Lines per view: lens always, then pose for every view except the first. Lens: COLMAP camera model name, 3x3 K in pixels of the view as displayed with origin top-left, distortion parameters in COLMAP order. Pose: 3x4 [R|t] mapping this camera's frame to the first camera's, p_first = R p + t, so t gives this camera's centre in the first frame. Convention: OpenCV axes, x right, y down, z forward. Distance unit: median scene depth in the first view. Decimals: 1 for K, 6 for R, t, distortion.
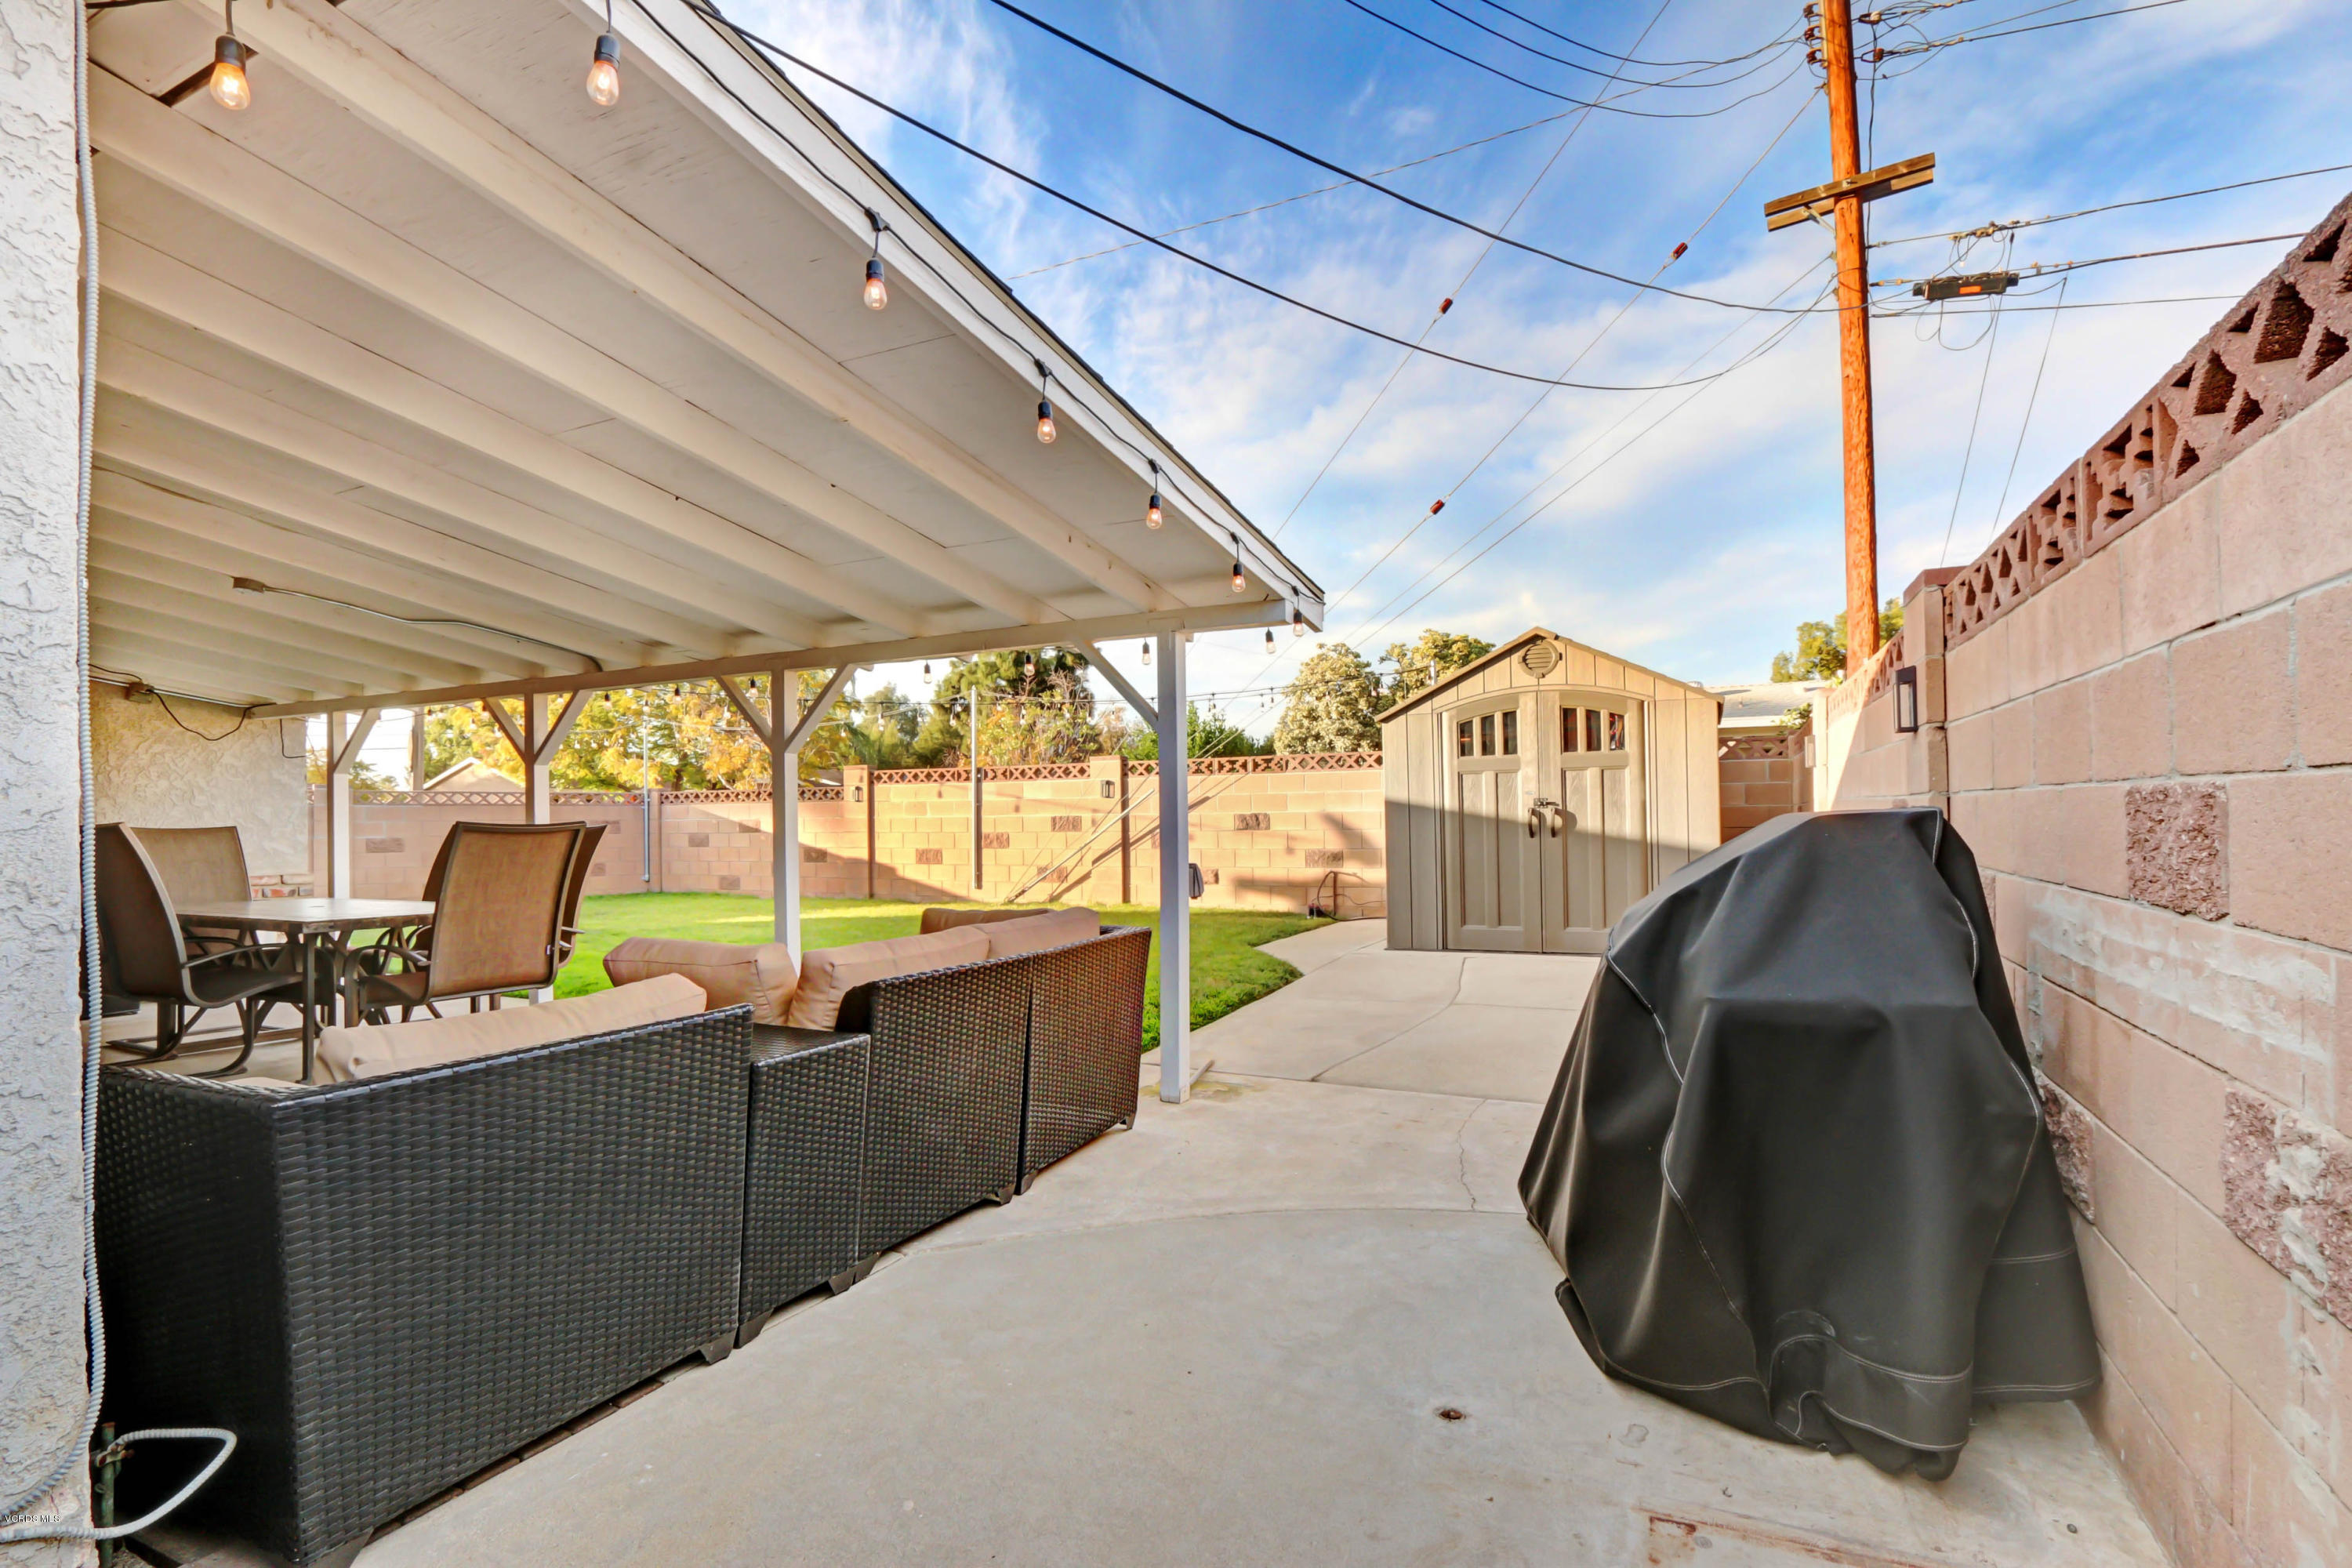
lens RADIAL K [[1087.6, 0, 1158.7], [0, 1087.6, 797.2], [0, 0, 1]] dist [-0.022641, 0.003806]
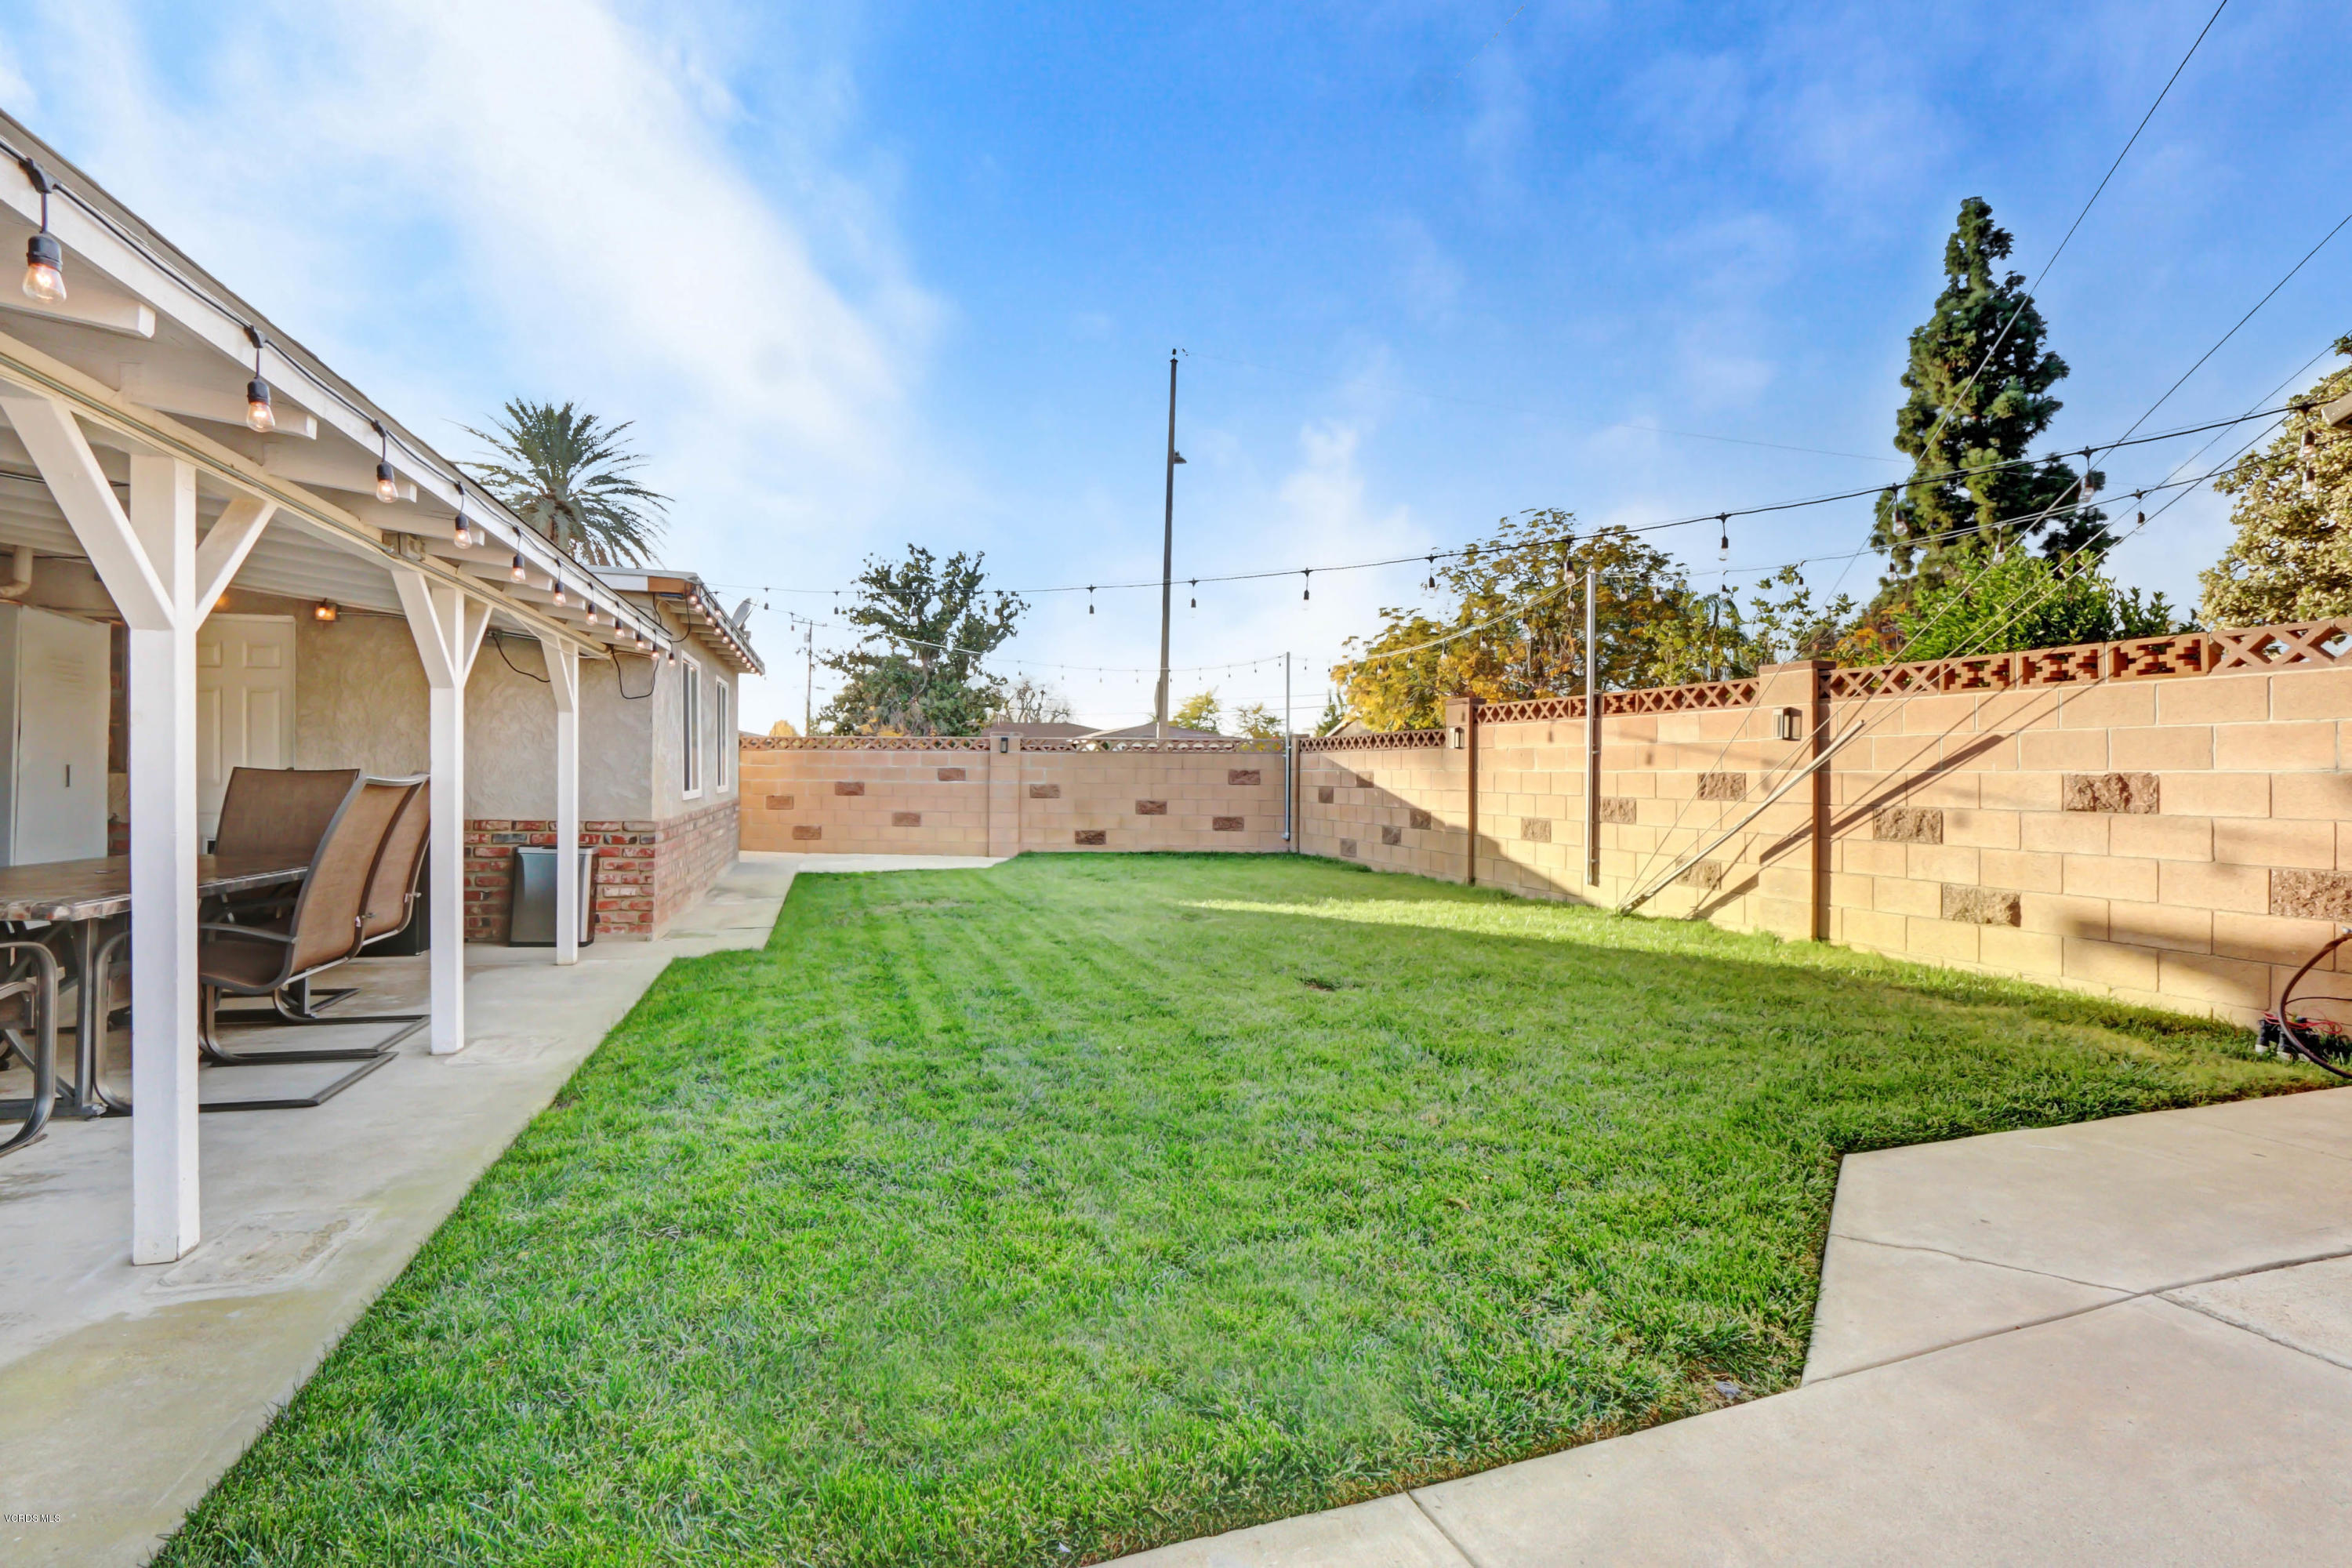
lens RADIAL K [[1087.6, 0, 1160.2], [0, 1087.6, 757.0], [0, 0, 1]] dist [-0.022641, 0.003806]
pose [[0.692160, 0.007704, -0.721703, 0.129774], [-0.002743, 0.999964, 0.008043, 0.005689], [0.721738, -0.003587, 0.692157, 0.428228]]
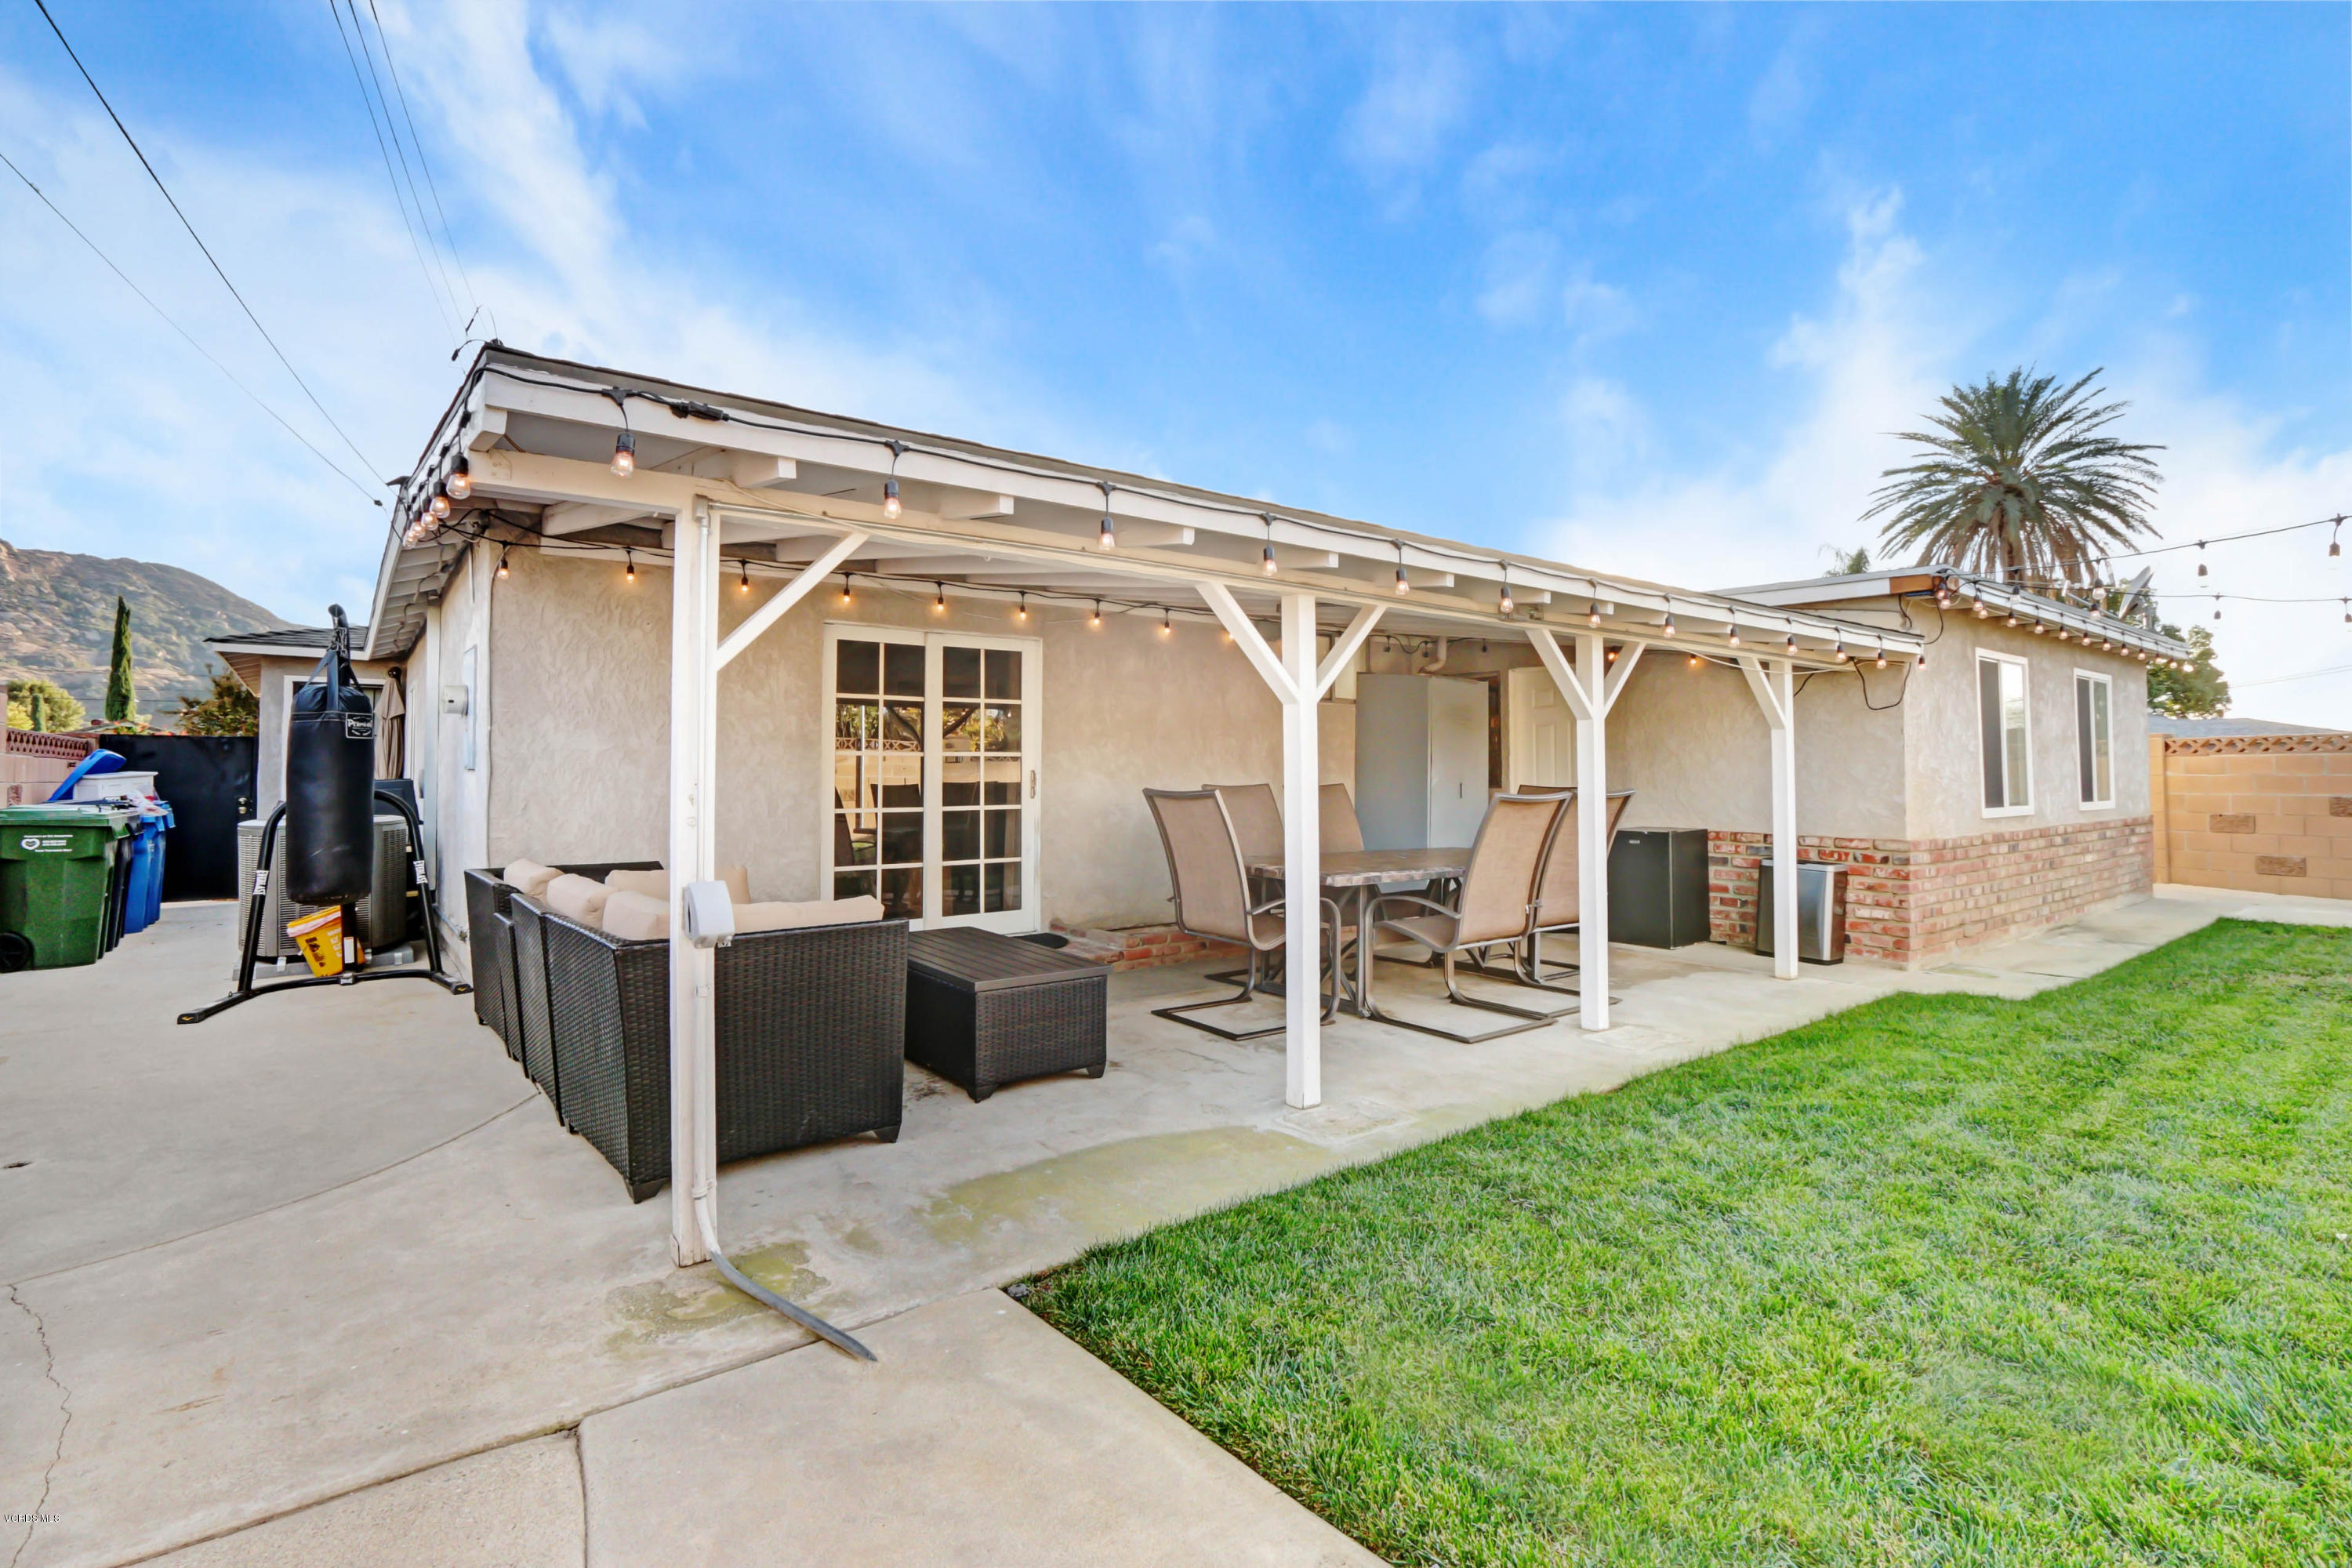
lens RADIAL K [[1087.6, 0, 1167.7], [0, 1087.6, 731.2], [0, 0, 1]] dist [-0.022641, 0.003806]
pose [[-0.422911, -0.024765, -0.905833, 0.164281], [0.021305, 0.999078, -0.037261, 0.003324], [0.905921, -0.035057, -0.421994, 0.537245]]
